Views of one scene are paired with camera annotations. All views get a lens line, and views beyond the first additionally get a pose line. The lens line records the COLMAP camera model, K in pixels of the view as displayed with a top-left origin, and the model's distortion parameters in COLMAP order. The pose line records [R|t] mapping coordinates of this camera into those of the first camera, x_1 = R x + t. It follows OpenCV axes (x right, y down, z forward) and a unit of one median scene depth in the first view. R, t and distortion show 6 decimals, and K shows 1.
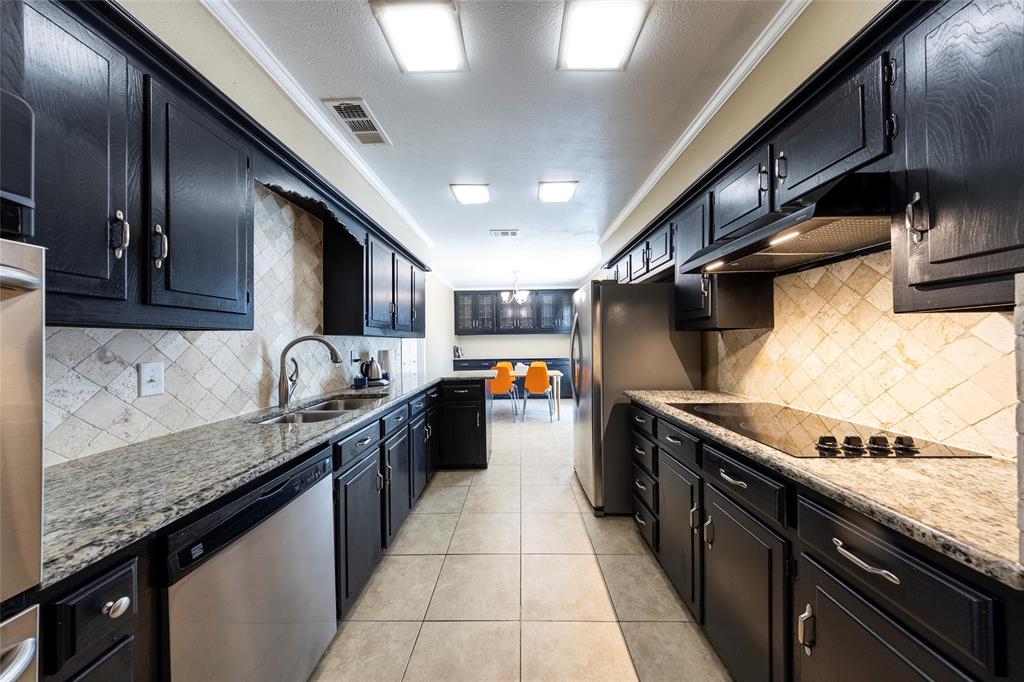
lens RADIAL K [[302.3, 0, 514.9], [0, 302.3, 340.9], [0, 0, 1]] dist [0.000582, 0.000349]
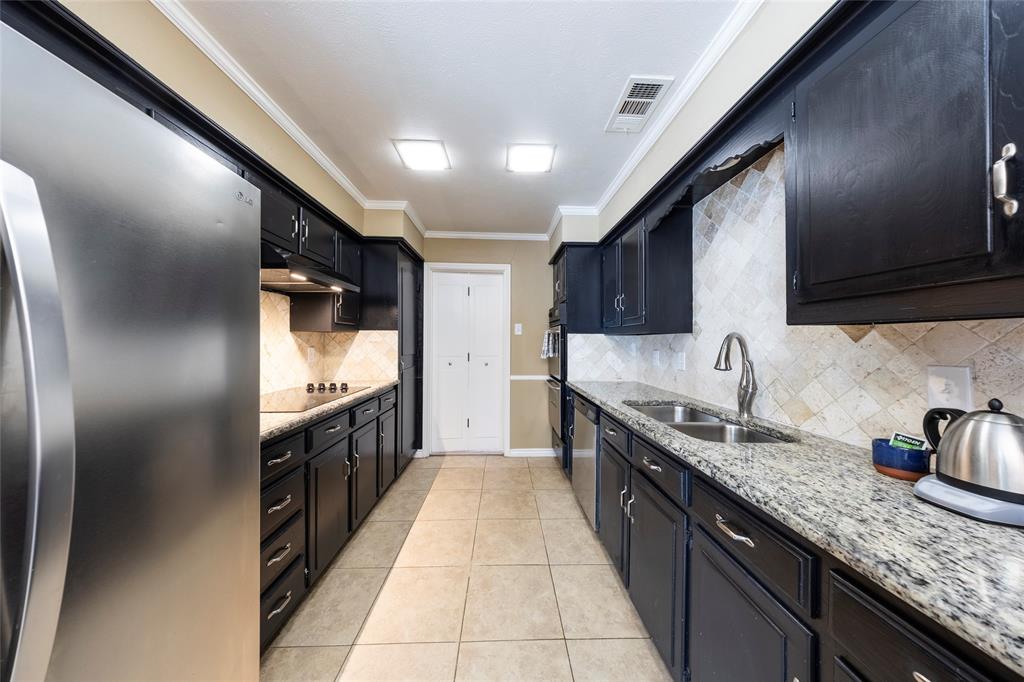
lens RADIAL K [[302.3, 0, 512.7], [0, 302.3, 341.2], [0, 0, 1]] dist [0.000582, 0.000349]
pose [[-0.998466, 0.006449, -0.054998, -0.076862], [0.006661, 0.999971, -0.003690, 0.006124], [0.054973, -0.004051, -0.998480, 1.926431]]
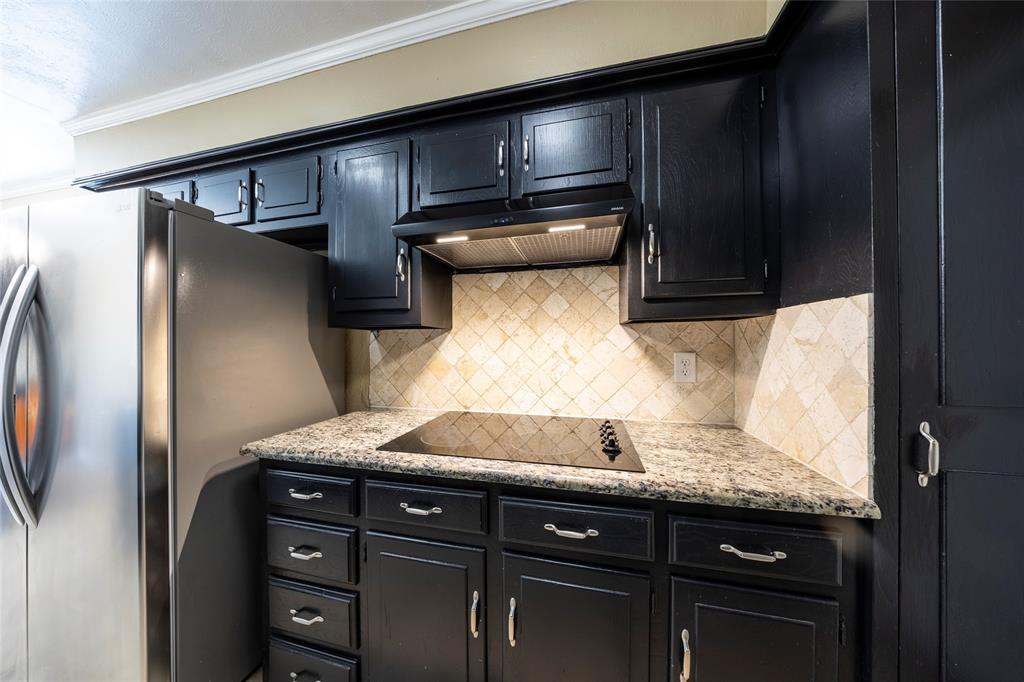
lens RADIAL K [[312.6, 0, 510.0], [0, 312.6, 342.3], [0, 0, 1]] dist [-0.006718, 0.000048]
pose [[0.227386, 0.003407, 0.973799, -0.034668], [0.000409, 0.999993, -0.003594, 0.001092], [-0.973805, 0.001215, 0.227384, 0.619089]]
